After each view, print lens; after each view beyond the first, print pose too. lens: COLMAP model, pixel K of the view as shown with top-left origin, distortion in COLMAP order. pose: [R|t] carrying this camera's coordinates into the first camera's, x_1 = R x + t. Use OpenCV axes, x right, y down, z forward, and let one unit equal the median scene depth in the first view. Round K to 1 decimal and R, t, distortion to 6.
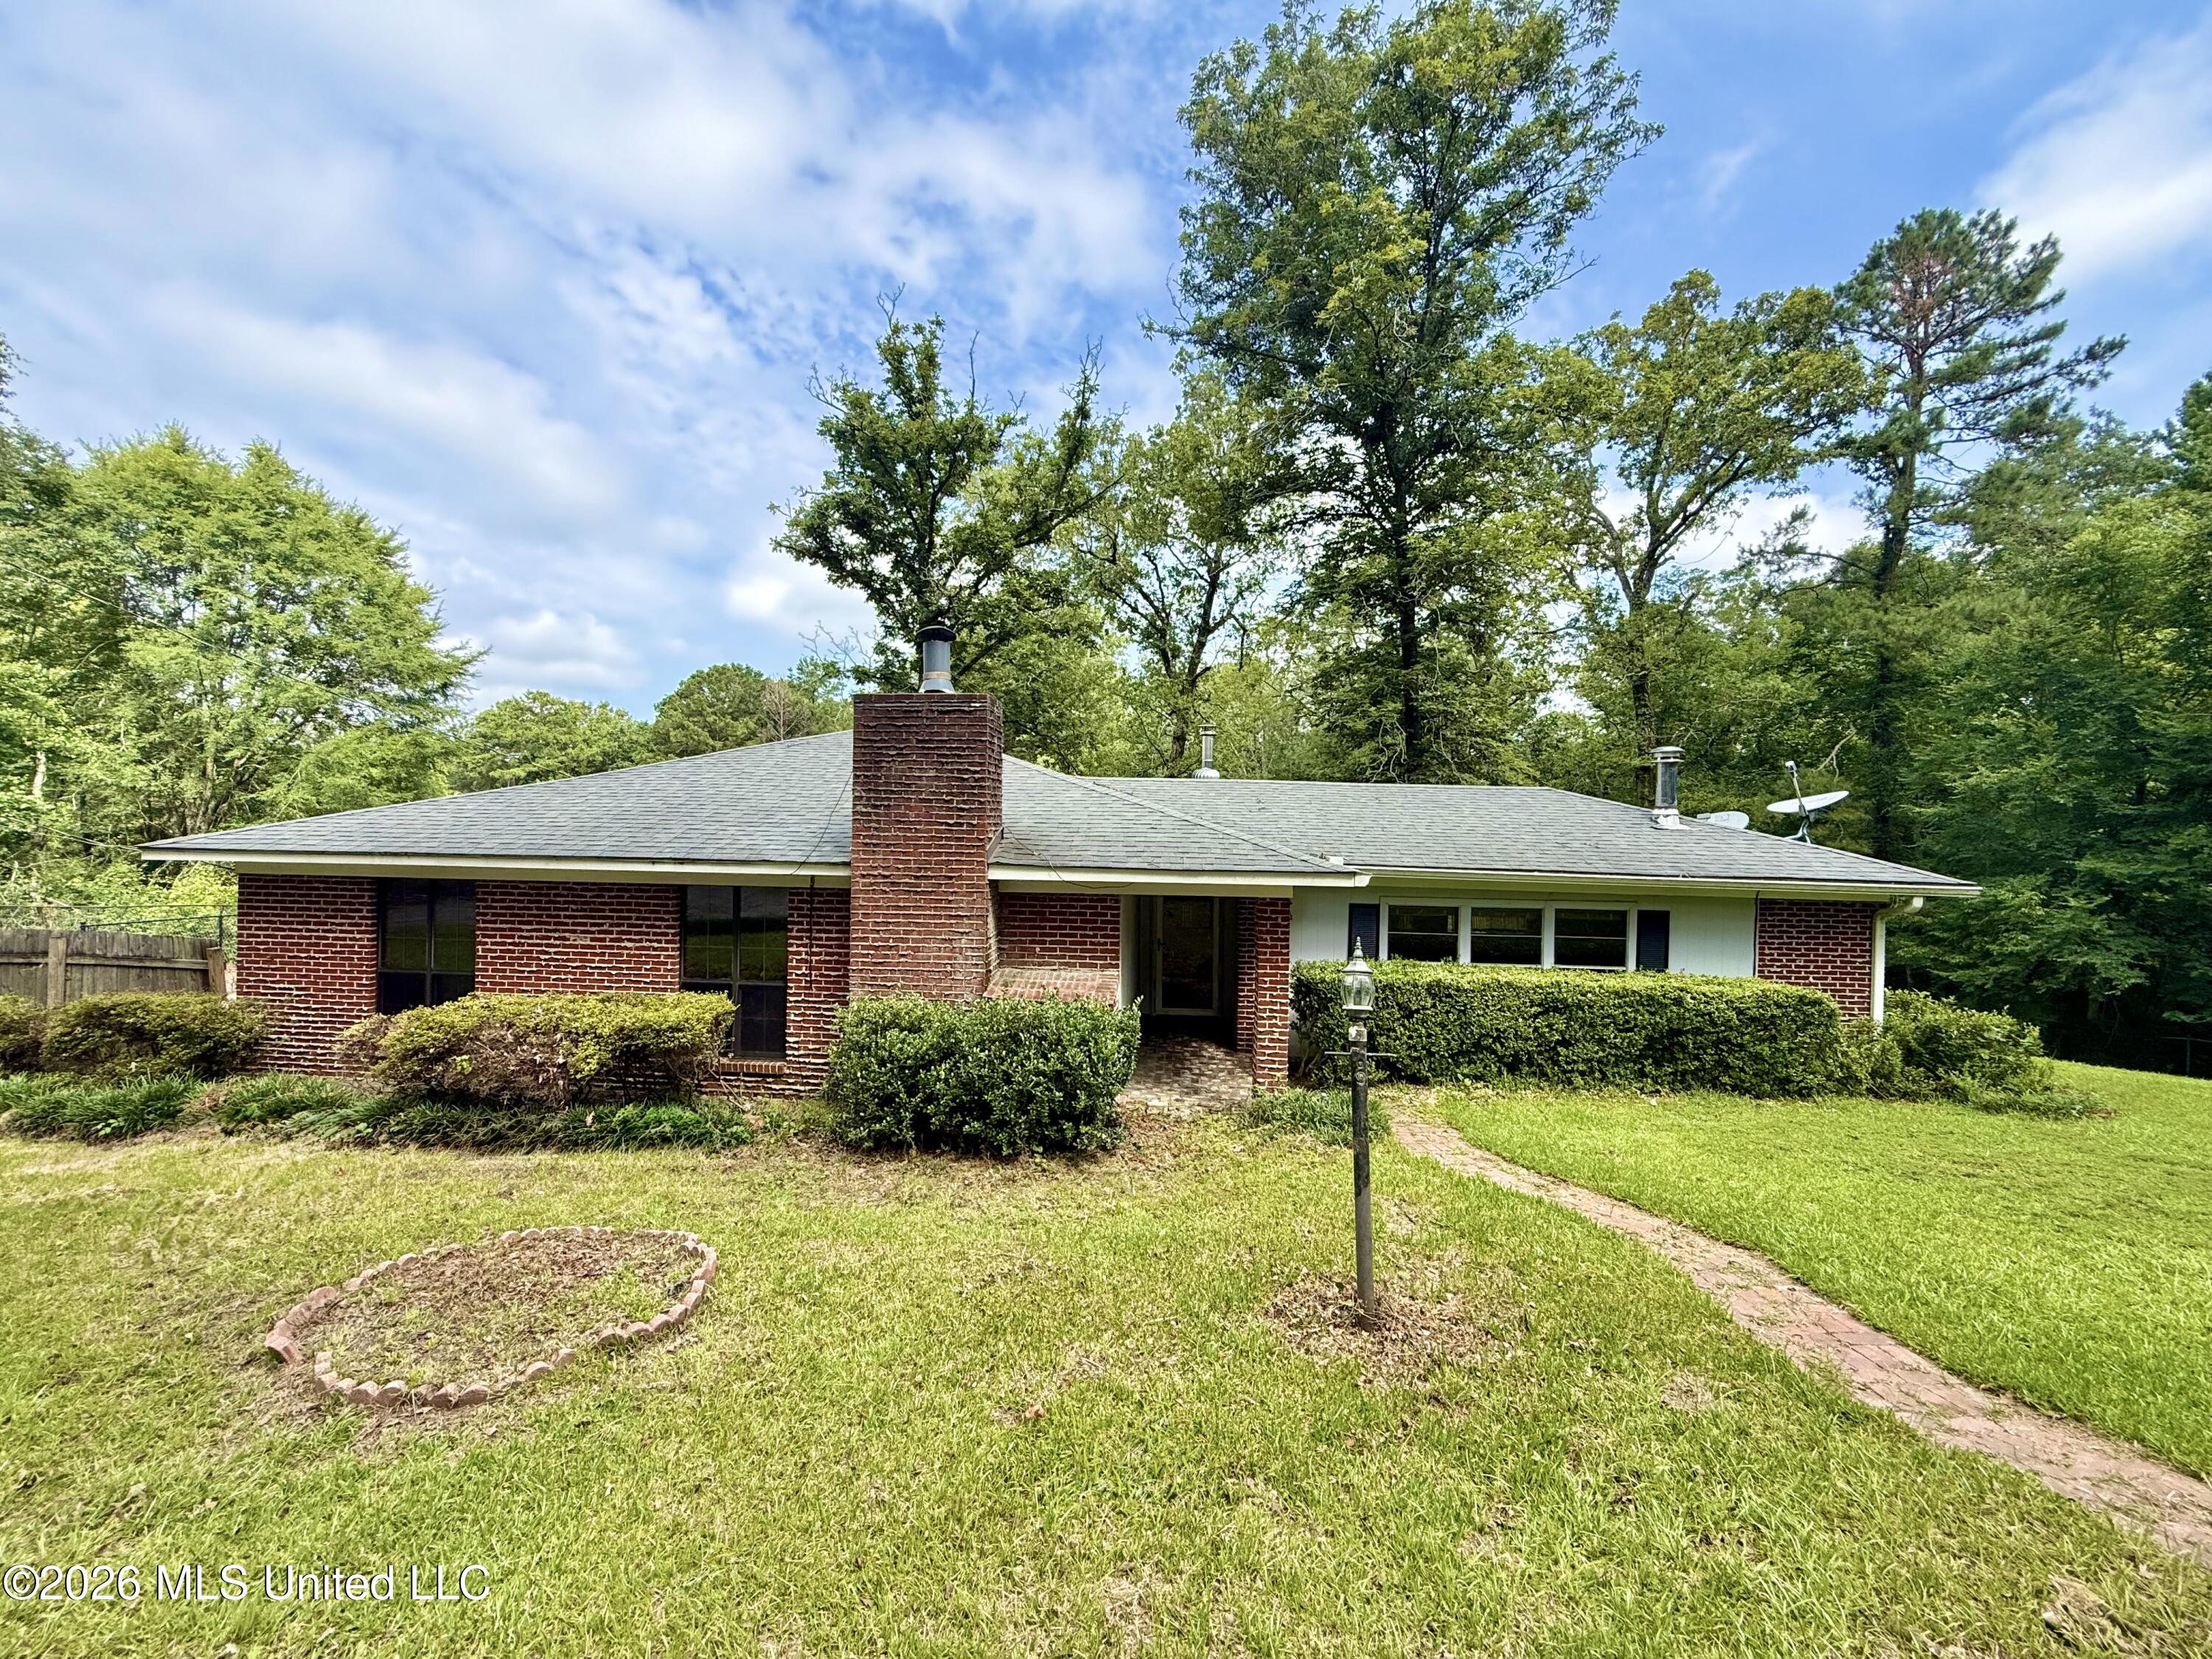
lens RADIAL K [[879.5, 0, 1102.0], [0, 879.5, 831.3], [0, 0, 1]] dist [0.001477, 0.000087]
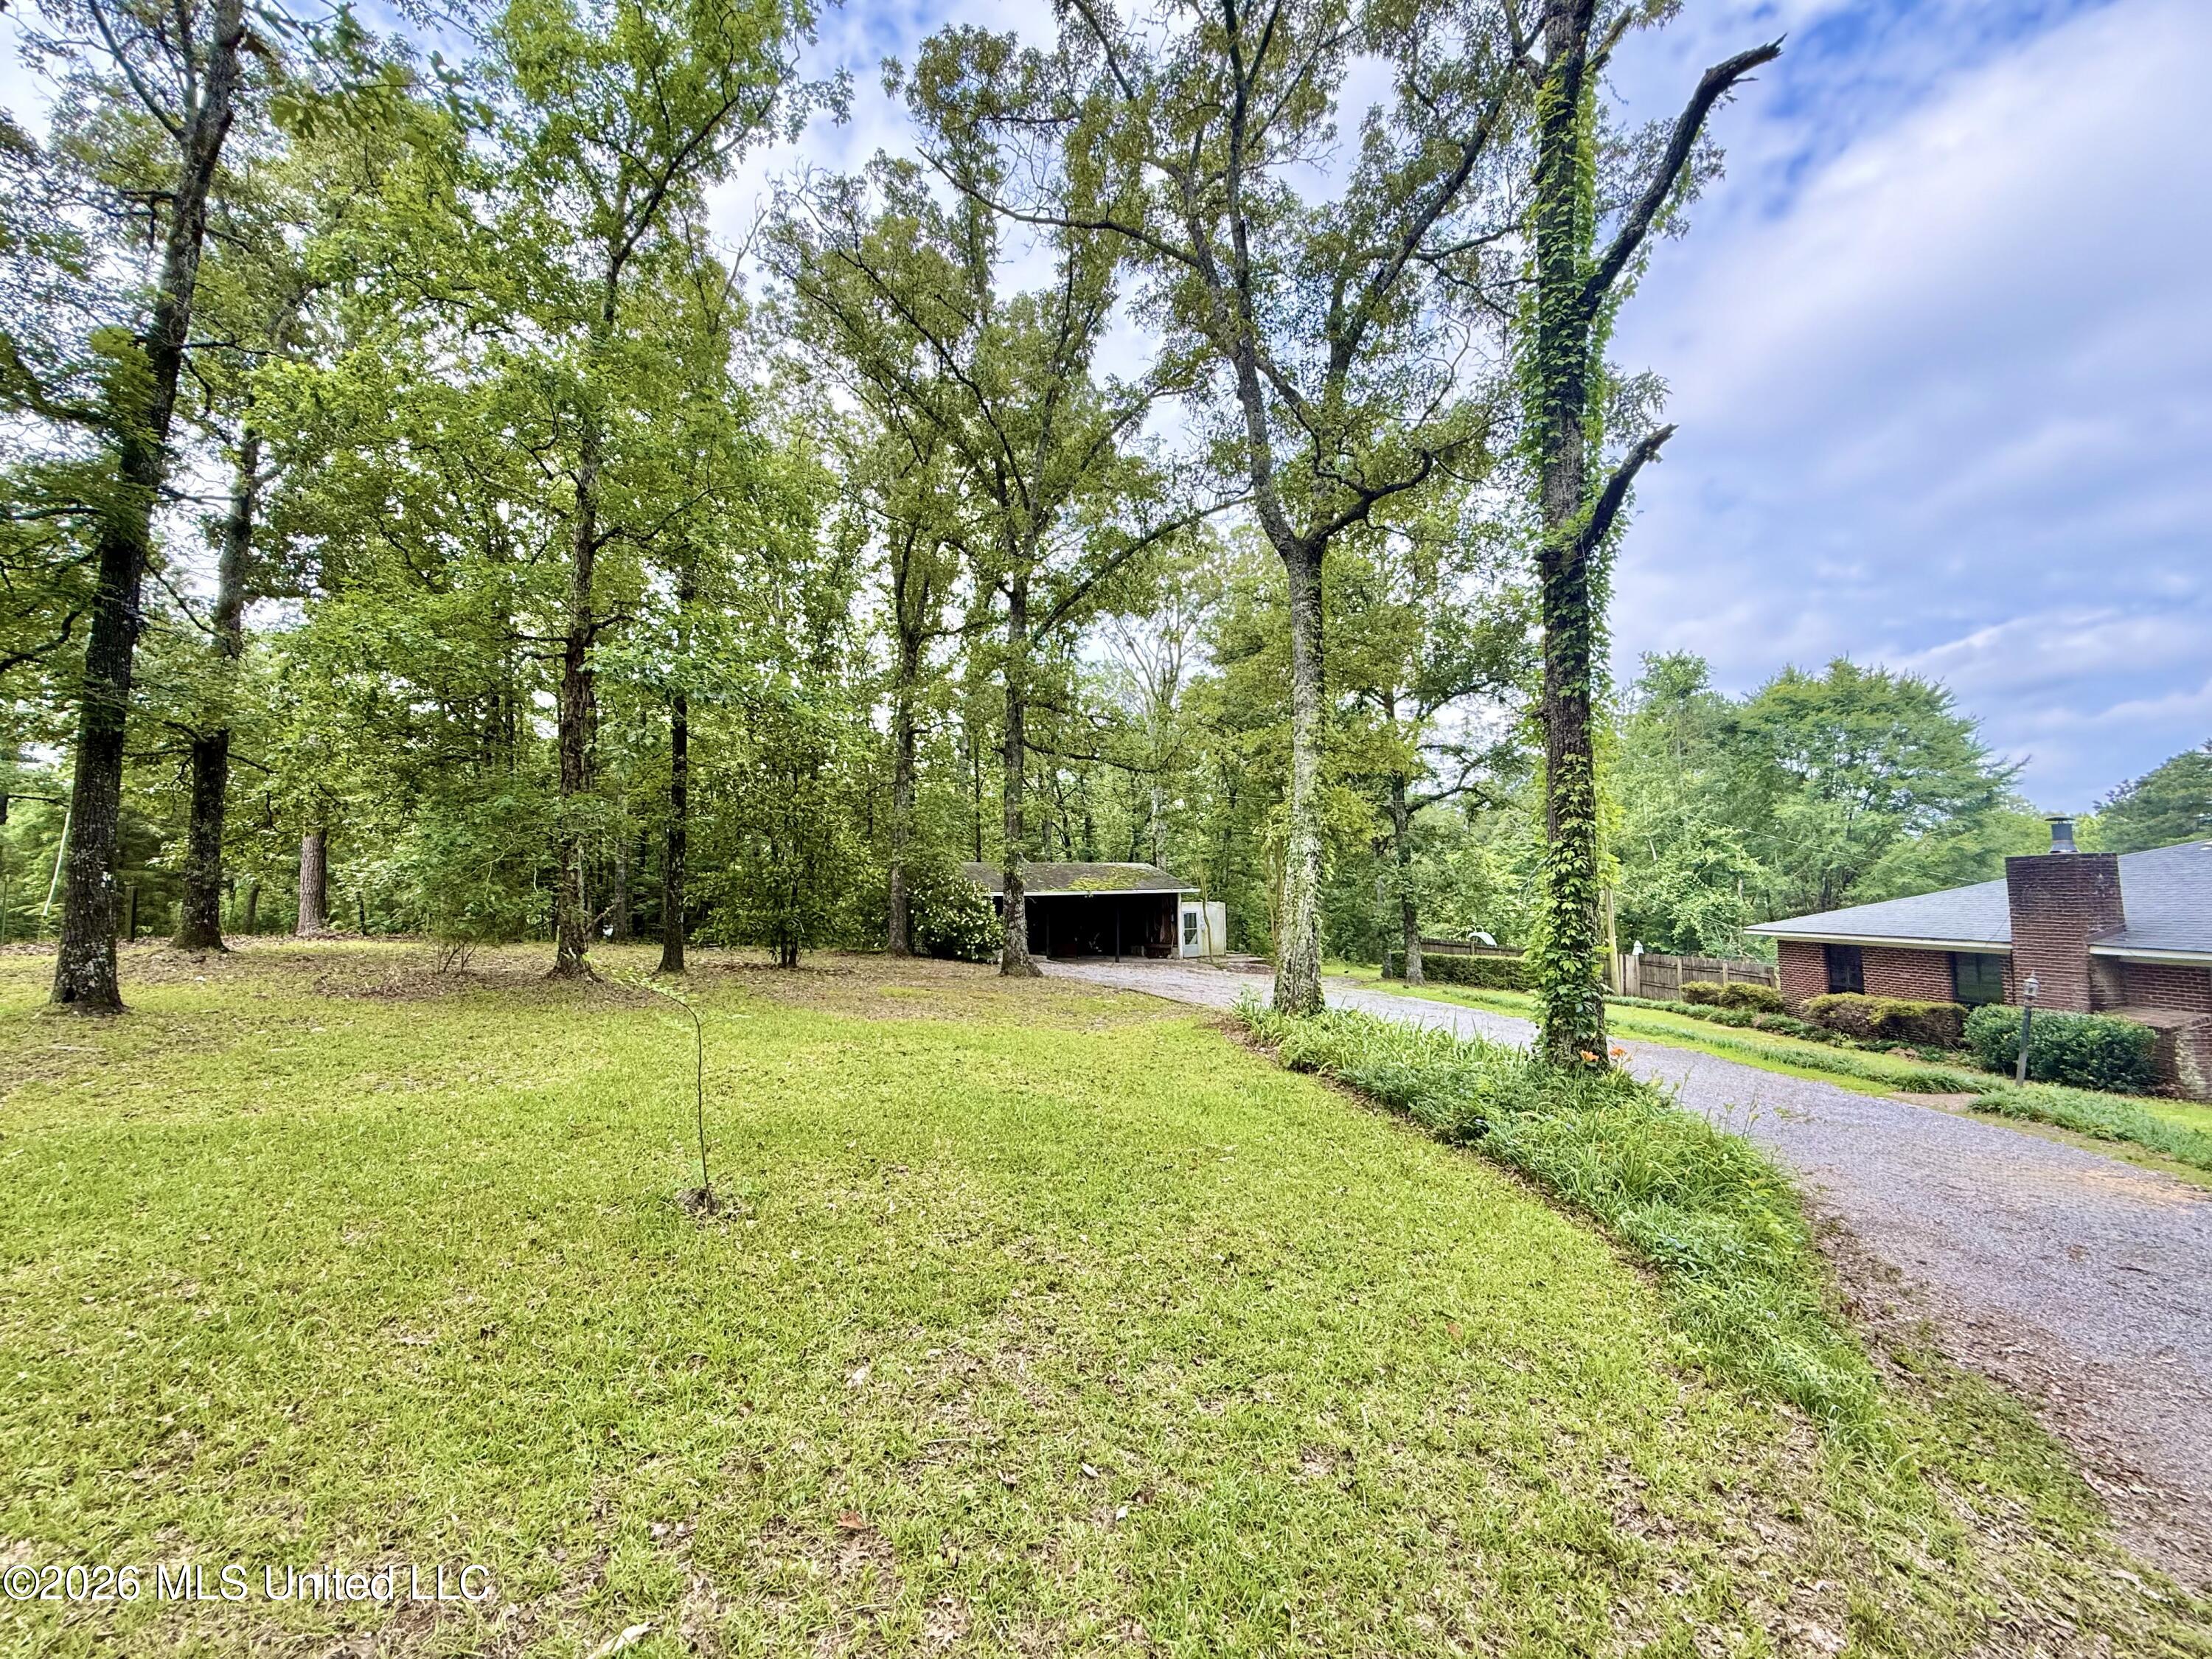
lens RADIAL K [[885.6, 0, 1096.1], [0, 885.6, 836.1], [0, 0, 1]] dist [0.001540, 0.000144]
pose [[0.039507, -0.090214, -0.995139, 1.129180], [0.012336, 0.995884, -0.089792, -0.033131], [0.999143, -0.008729, 0.040458, -0.785041]]
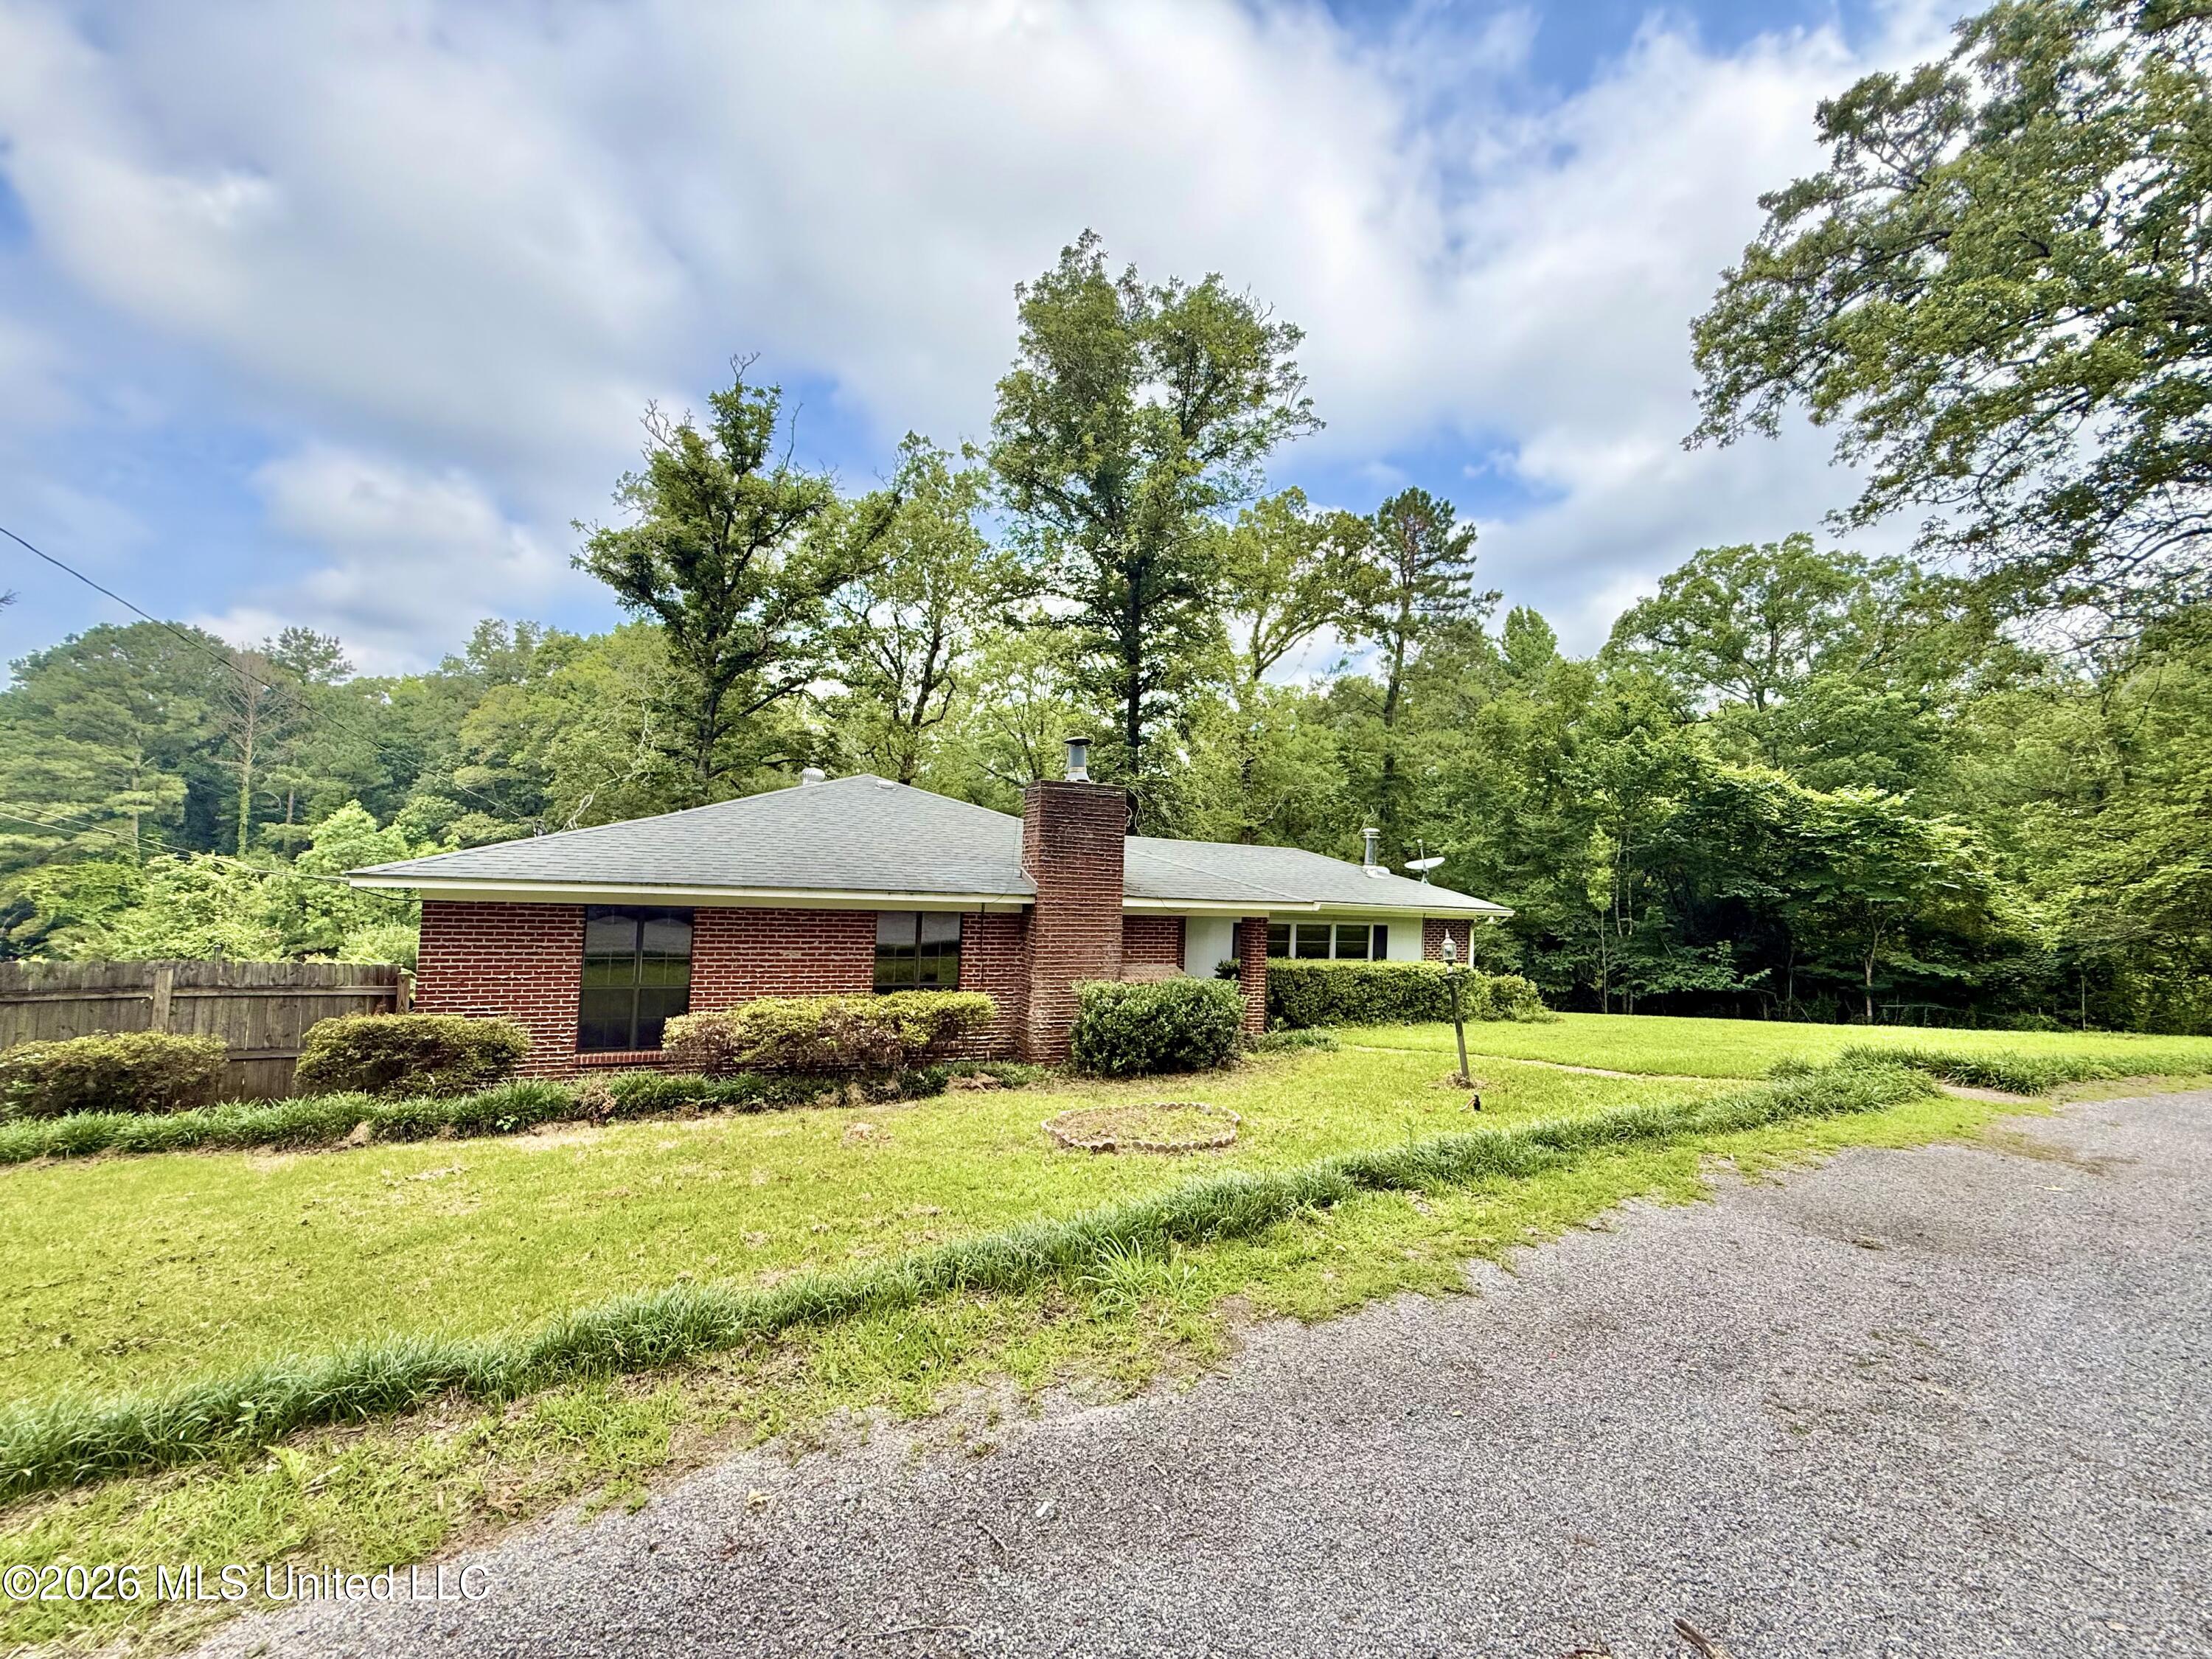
lens RADIAL K [[886.1, 0, 1106.0], [0, 886.1, 829.5], [0, 0, 1]] dist [0.003135, -0.000459]
pose [[0.876089, 0.042786, 0.480247, -0.617021], [-0.024084, 0.998695, -0.045040, -0.006171], [-0.481547, 0.027893, 0.875976, -0.240631]]
